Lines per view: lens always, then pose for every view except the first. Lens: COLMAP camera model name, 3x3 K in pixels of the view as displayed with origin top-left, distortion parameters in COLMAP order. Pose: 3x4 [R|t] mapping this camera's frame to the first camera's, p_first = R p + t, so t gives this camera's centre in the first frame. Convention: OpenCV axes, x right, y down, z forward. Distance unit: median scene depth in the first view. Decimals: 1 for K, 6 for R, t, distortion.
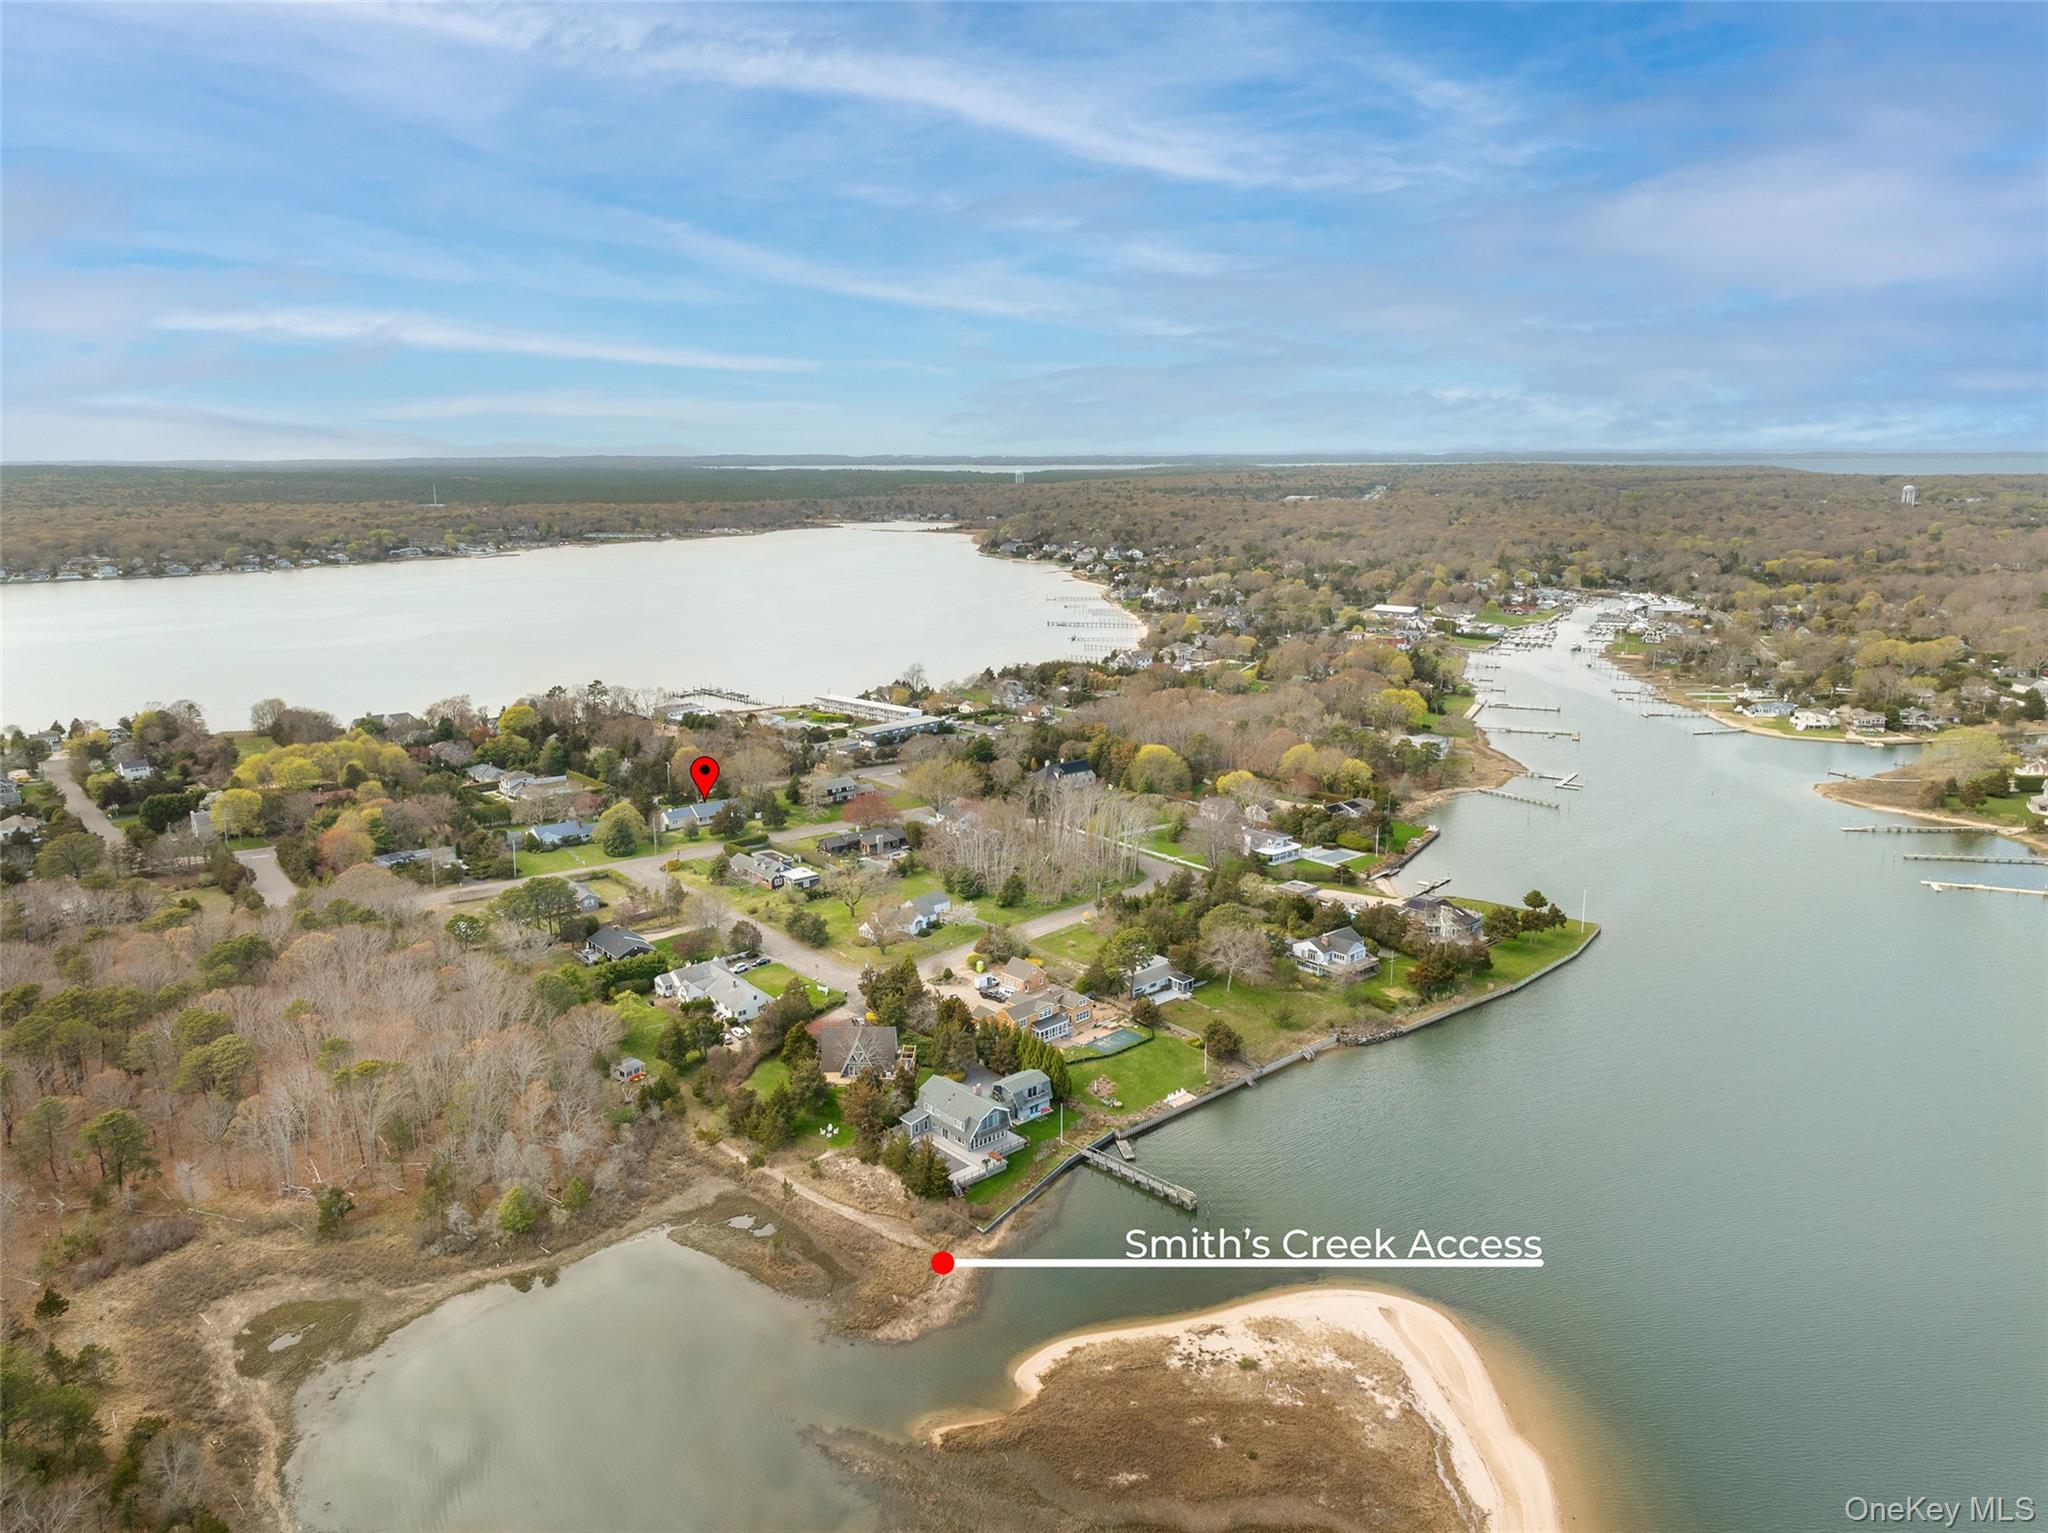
lens RADIAL K [[1434.9, 0, 1027.6], [0, 1434.9, 800.3], [0, 0, 1]] dist [-0.009485, -0.001844]
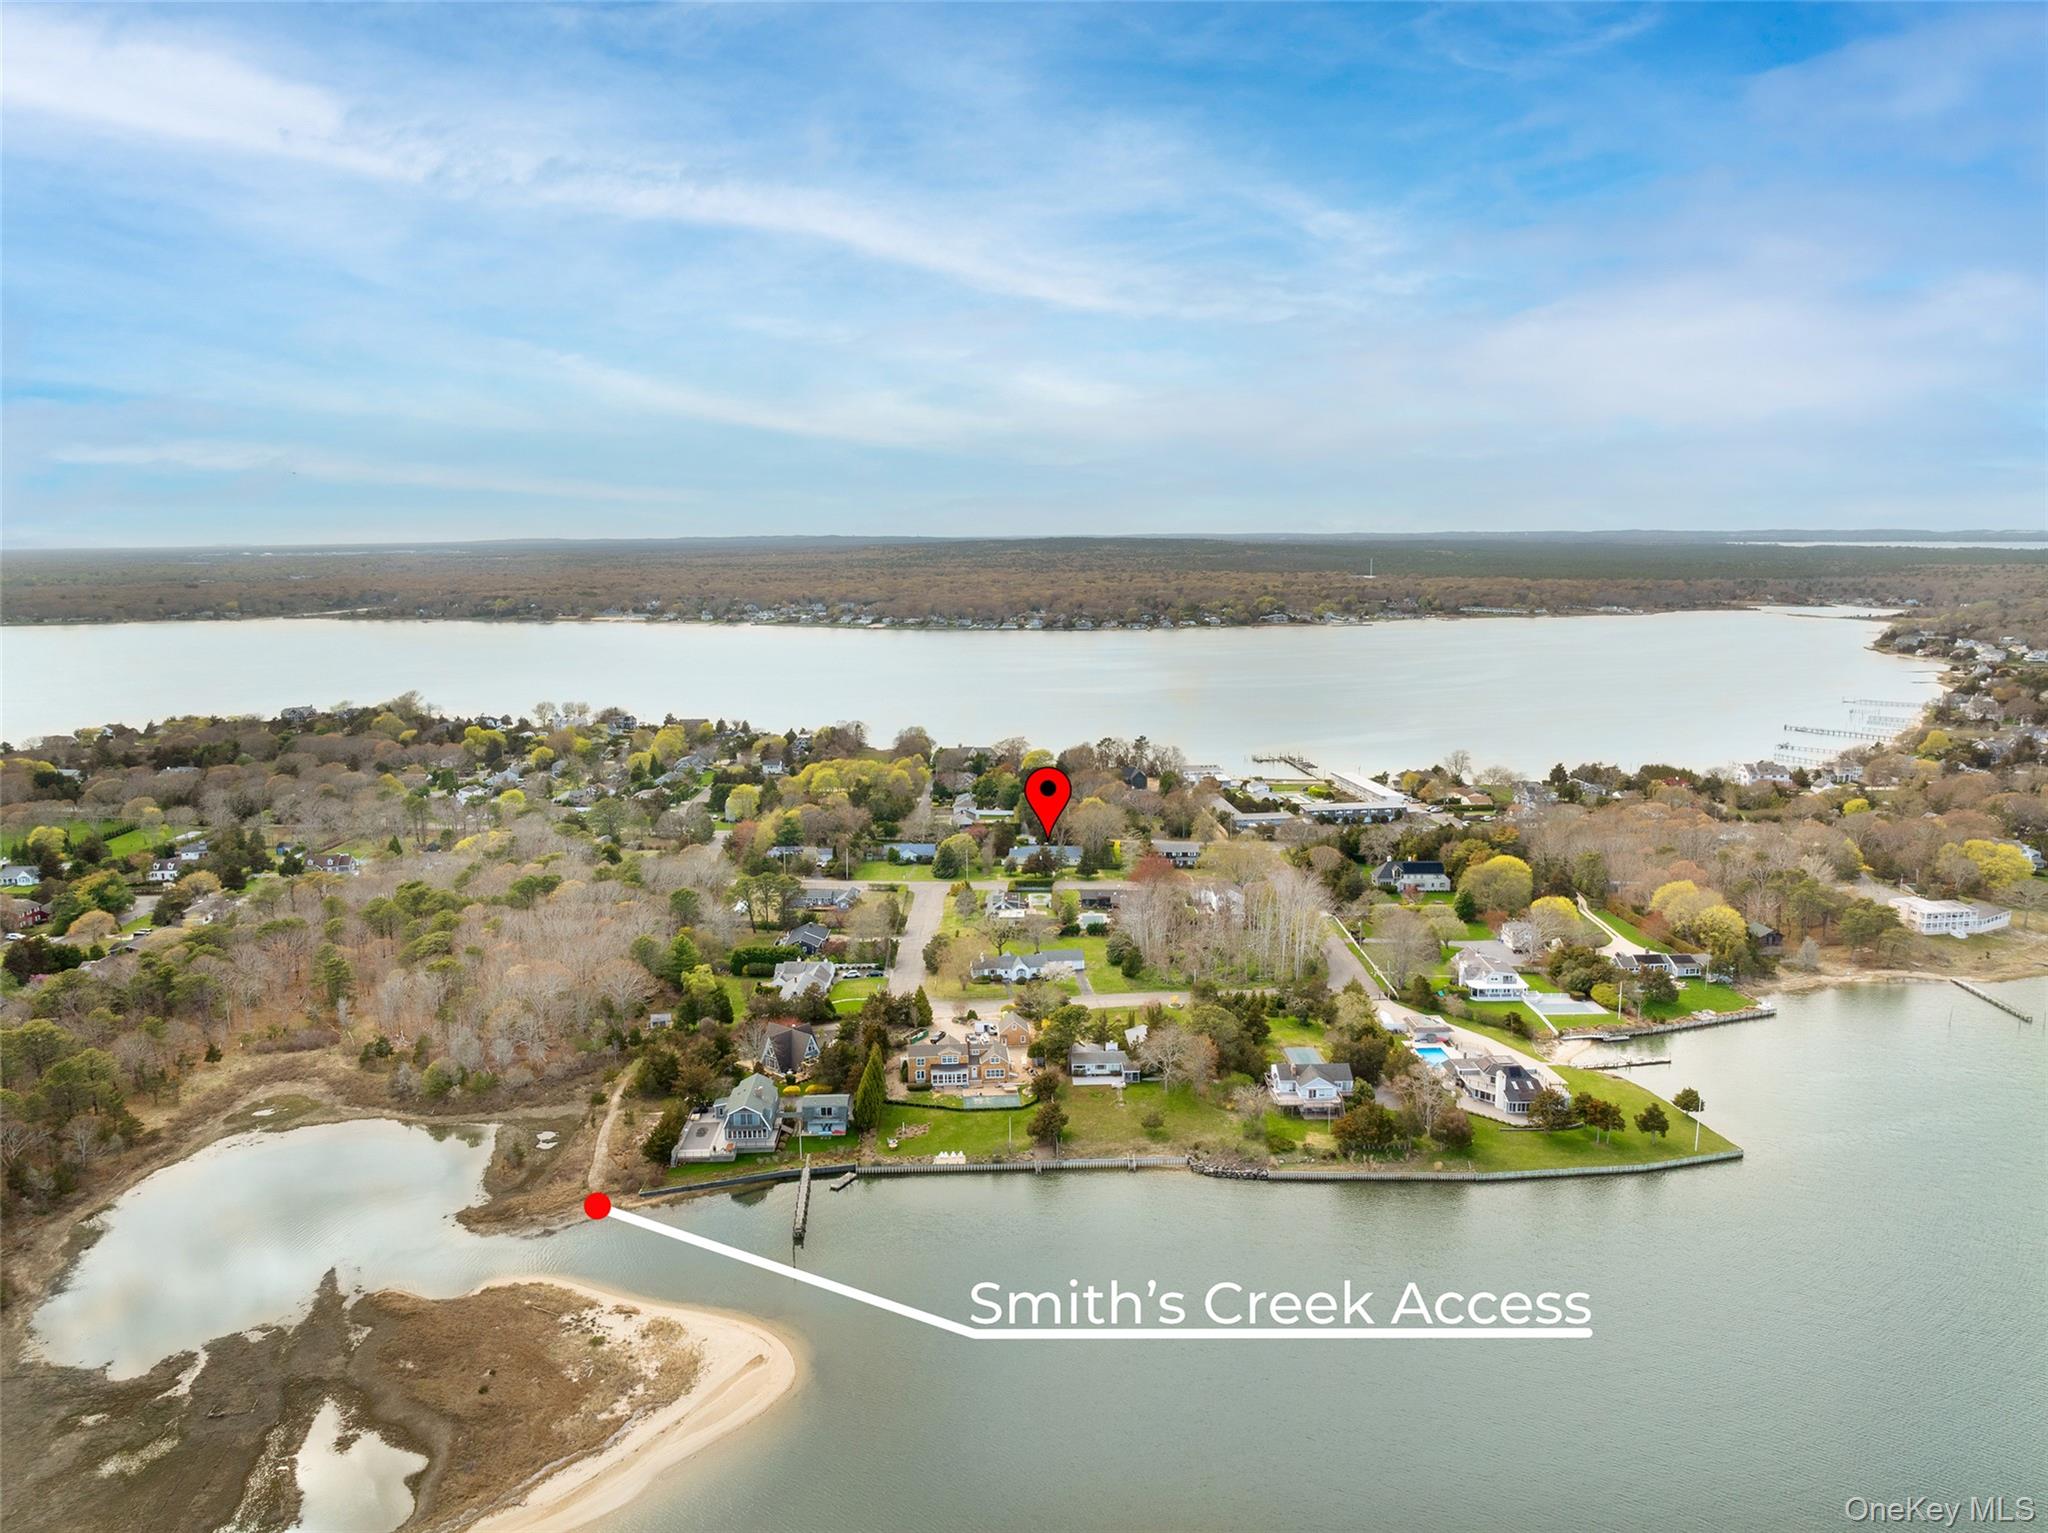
lens RADIAL K [[1430.3, 0, 1024.0], [0, 1430.3, 766.5], [0, 0, 1]] dist [-0.005925, -0.000044]
pose [[0.770961, 0.102654, -0.628555, 0.353523], [-0.147570, 0.988859, -0.019506, -0.027462], [0.619550, 0.107795, 0.777521, 0.092397]]
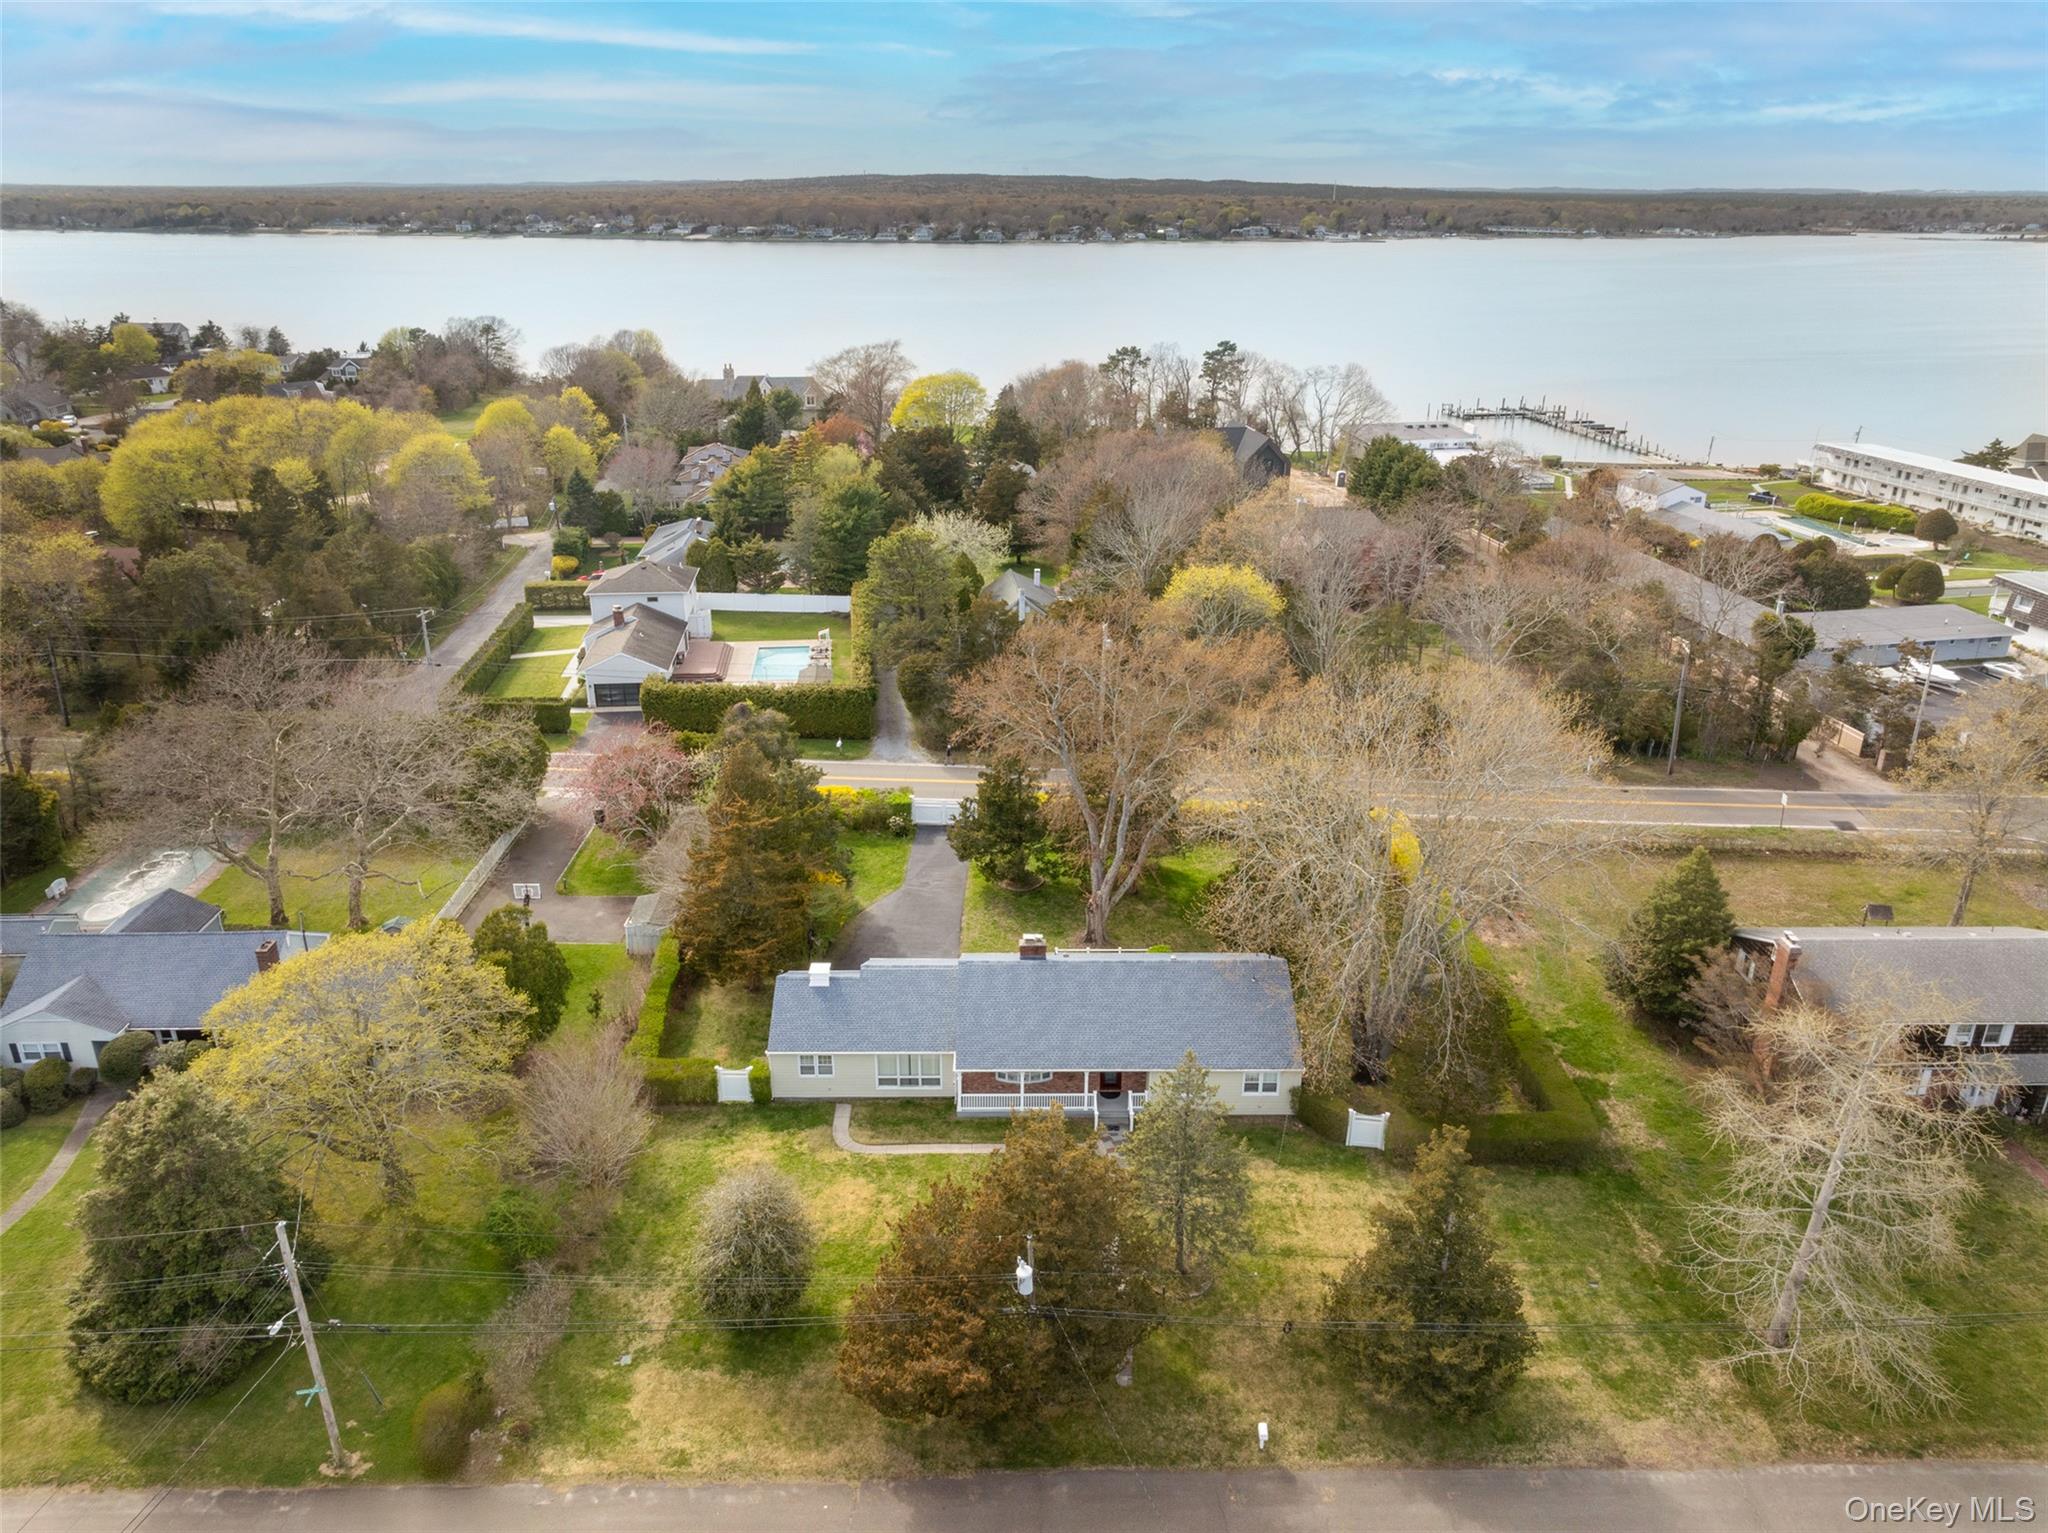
lens RADIAL K [[1430.3, 0, 1024.0], [0, 1430.3, 766.5], [0, 0, 1]] dist [-0.005925, -0.000044]
pose [[0.816217, 0.225759, -0.531811, -0.116217], [-0.145659, 0.971170, 0.188714, -0.038582], [0.559083, -0.076568, 0.825569, 0.681190]]
